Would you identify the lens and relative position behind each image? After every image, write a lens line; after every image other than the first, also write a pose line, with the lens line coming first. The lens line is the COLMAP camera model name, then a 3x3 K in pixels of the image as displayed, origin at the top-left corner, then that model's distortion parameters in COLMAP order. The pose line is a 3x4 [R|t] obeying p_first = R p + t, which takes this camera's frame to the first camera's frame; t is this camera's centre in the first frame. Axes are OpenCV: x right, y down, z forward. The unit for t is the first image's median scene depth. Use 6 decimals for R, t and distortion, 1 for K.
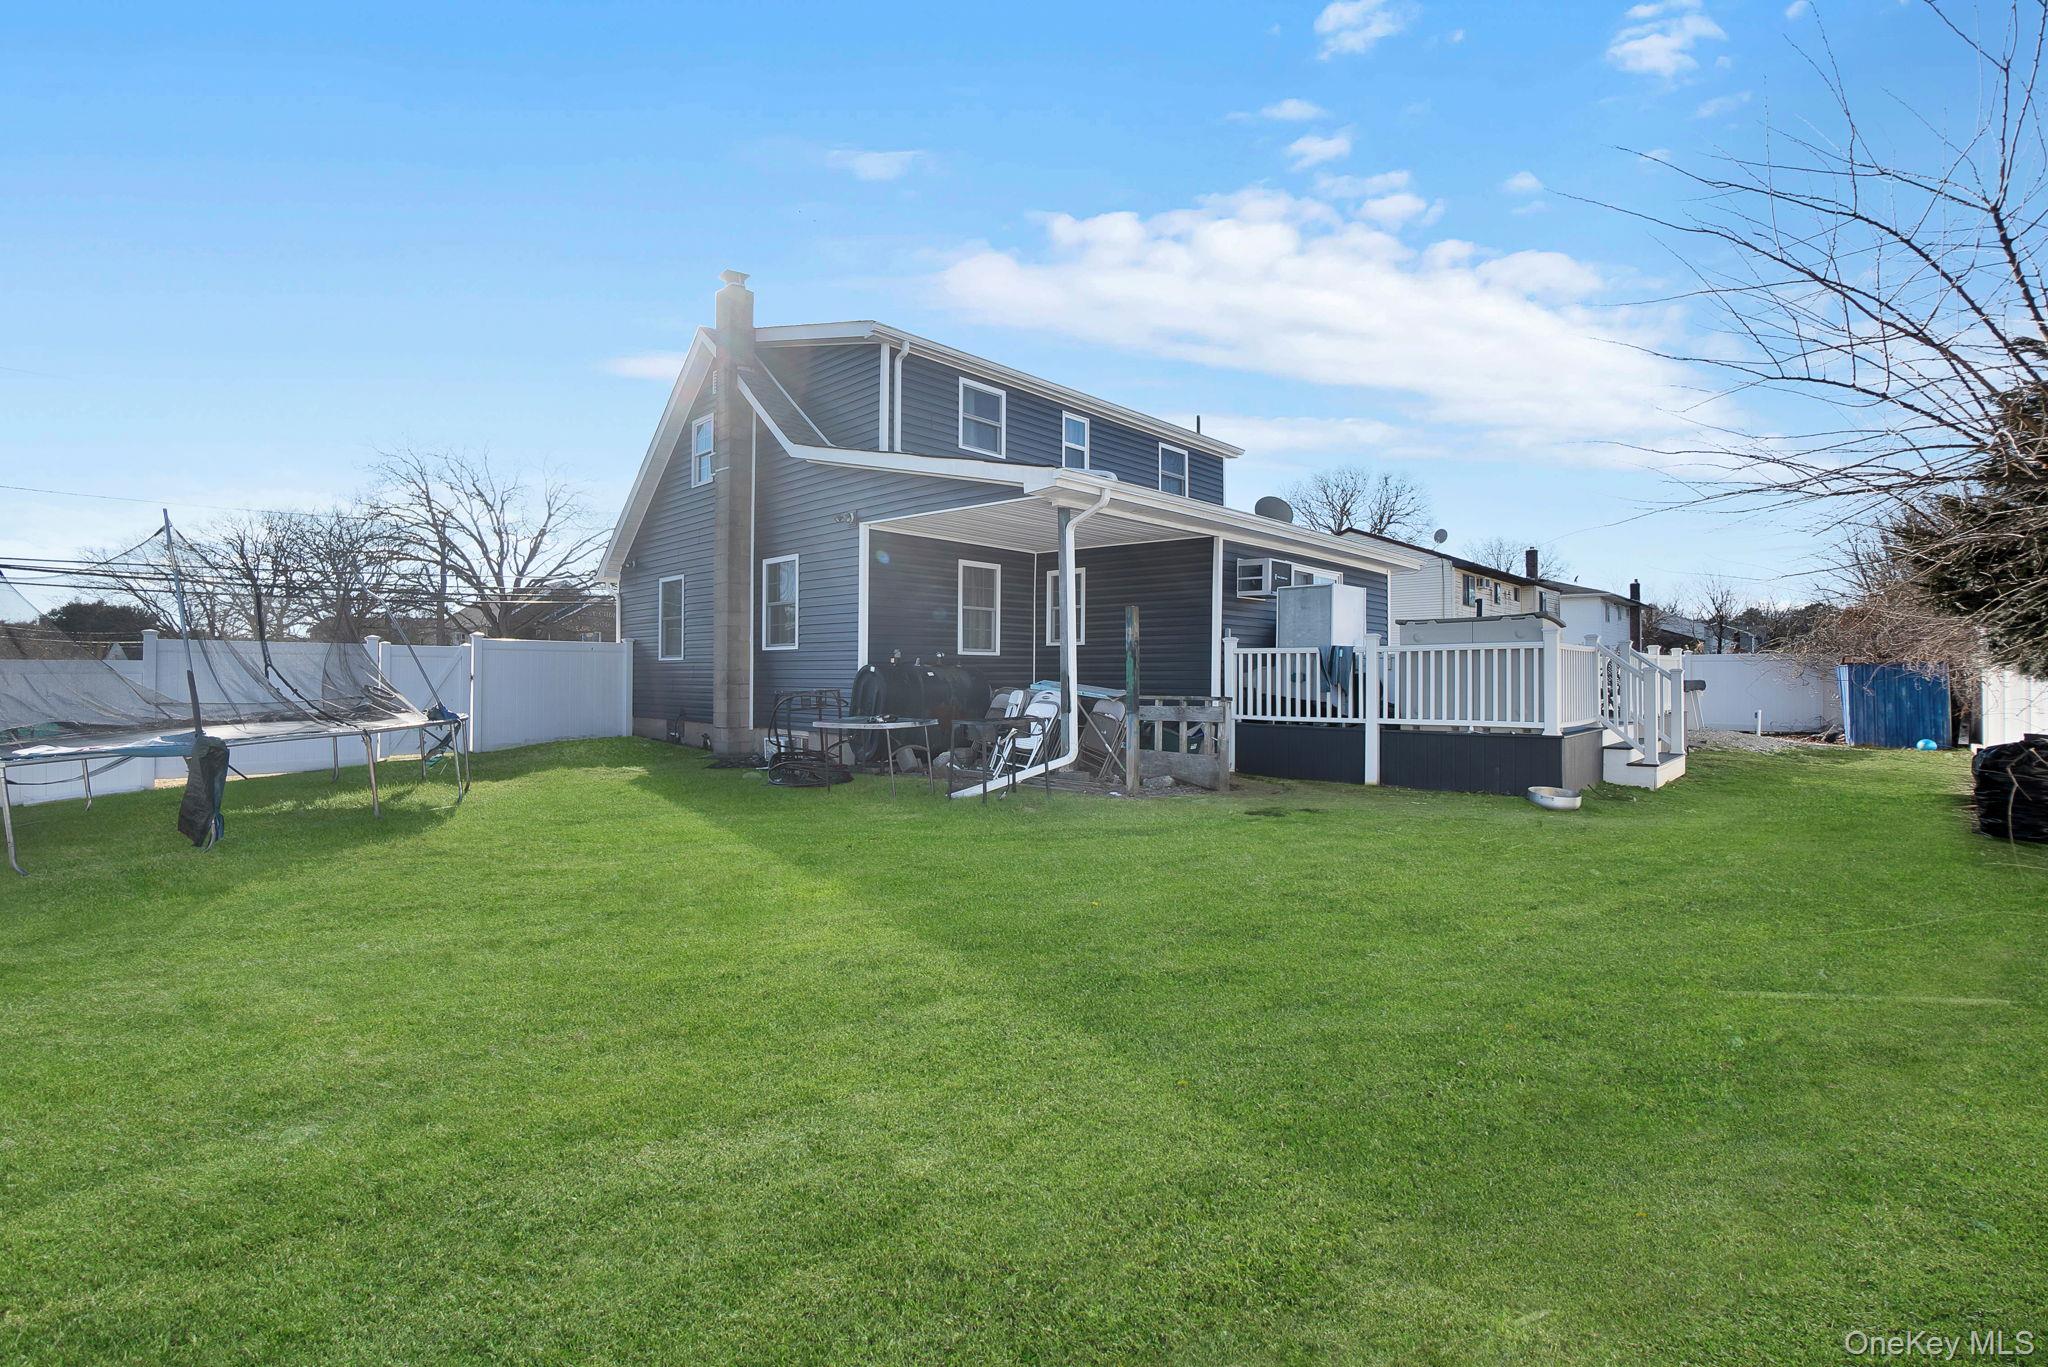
lens RADIAL K [[924.7, 0, 1018.9], [0, 924.7, 669.3], [0, 0, 1]] dist [-0.069265, 0.027320]
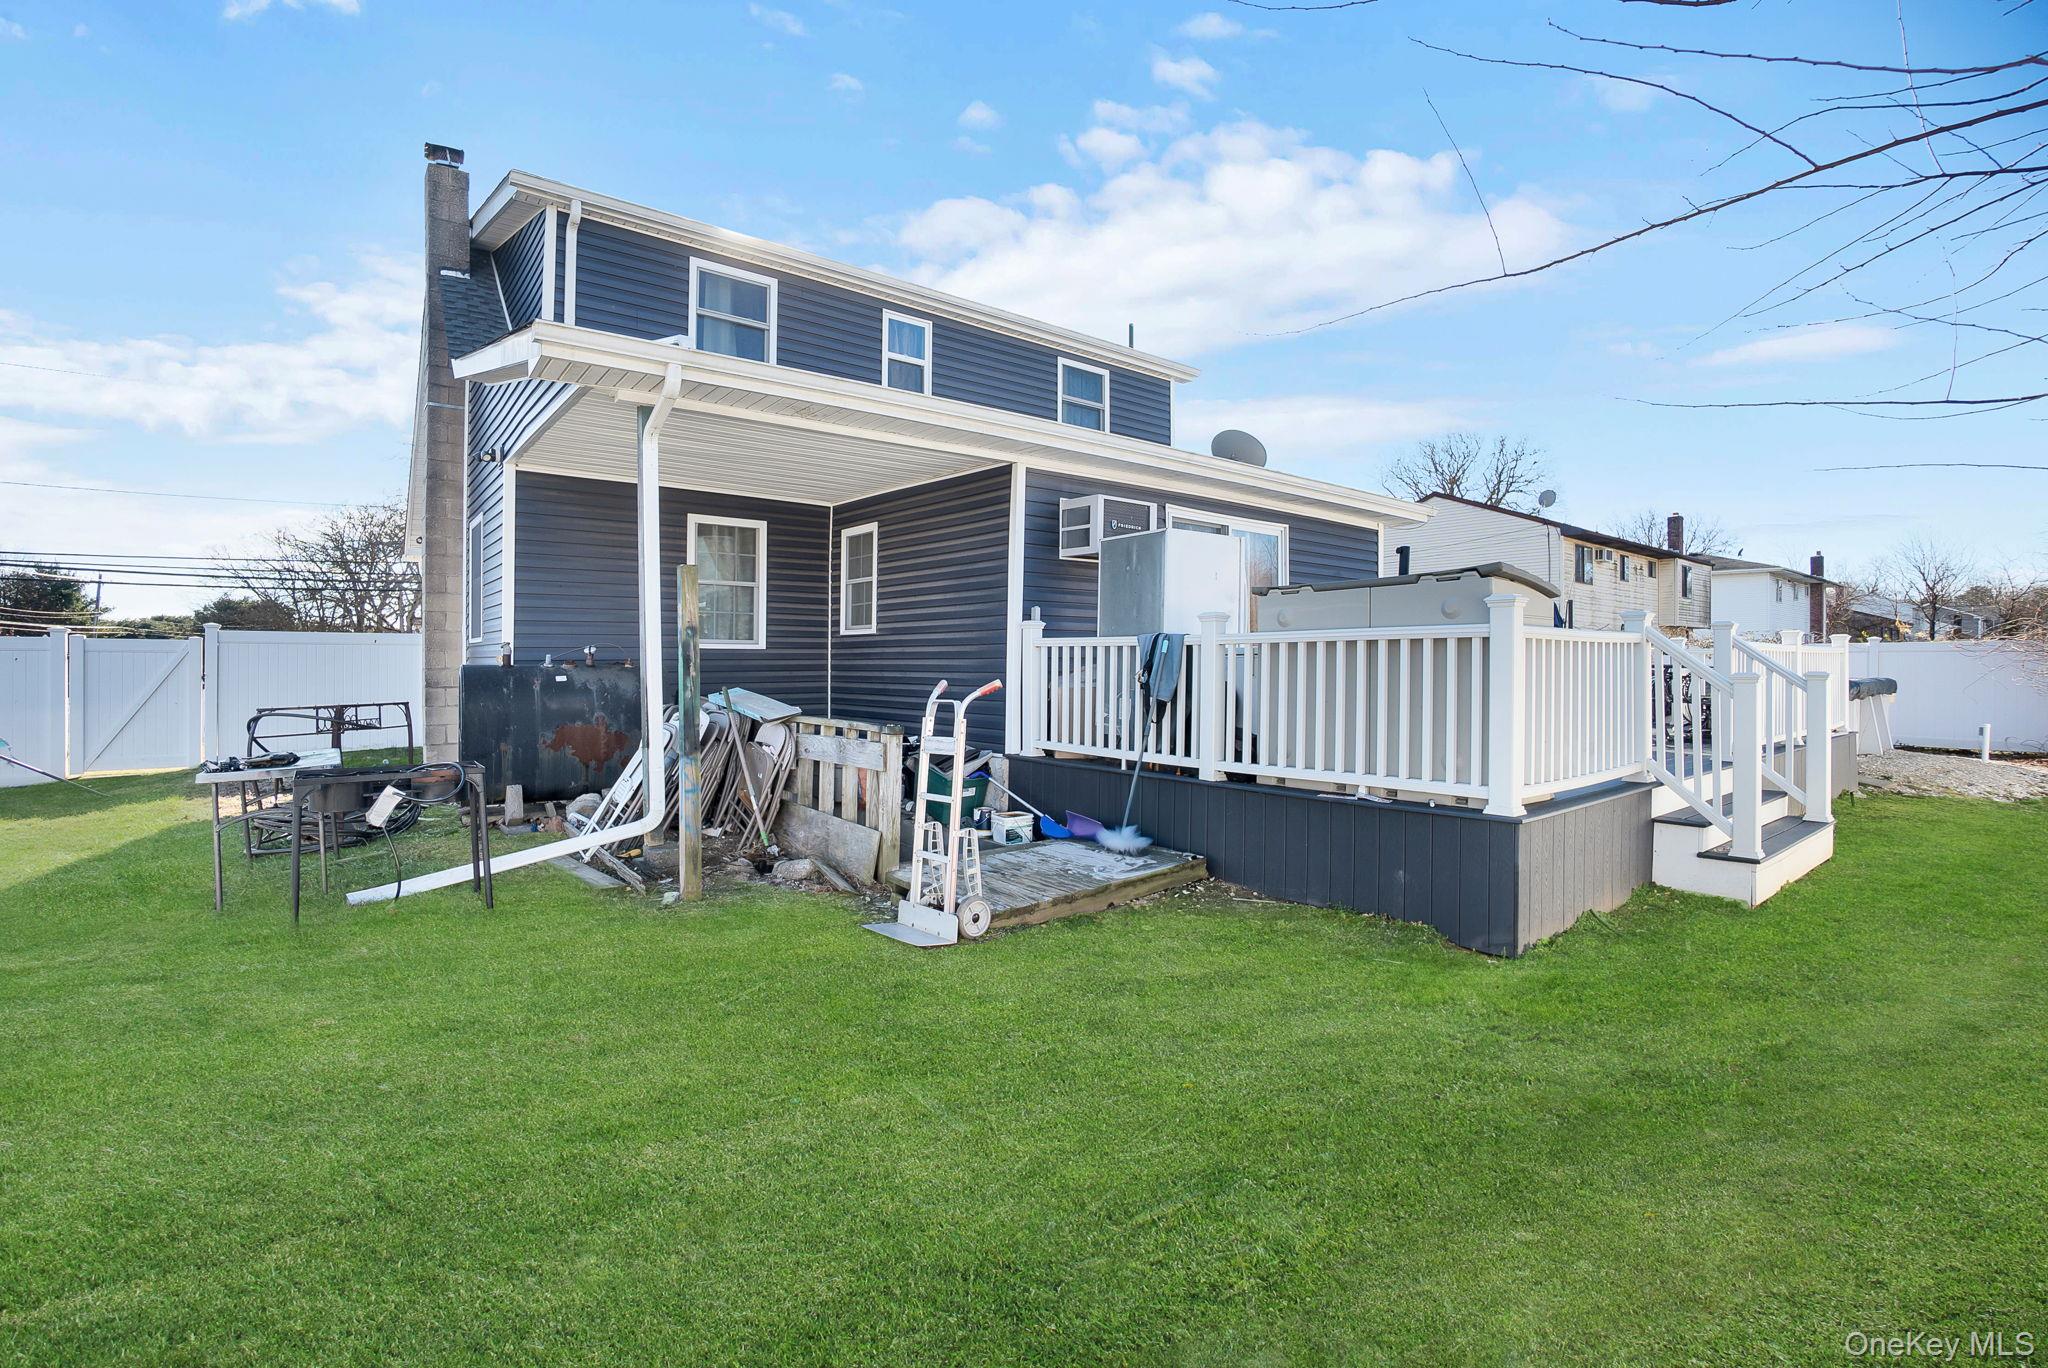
lens RADIAL K [[924.7, 0, 1018.9], [0, 924.7, 669.8], [0, 0, 1]] dist [-0.069265, 0.027320]
pose [[0.990434, -0.000559, -0.137984, 0.290022], [0.002336, 0.999916, 0.012716, -0.009006], [0.137965, -0.012916, 0.990353, 0.349637]]
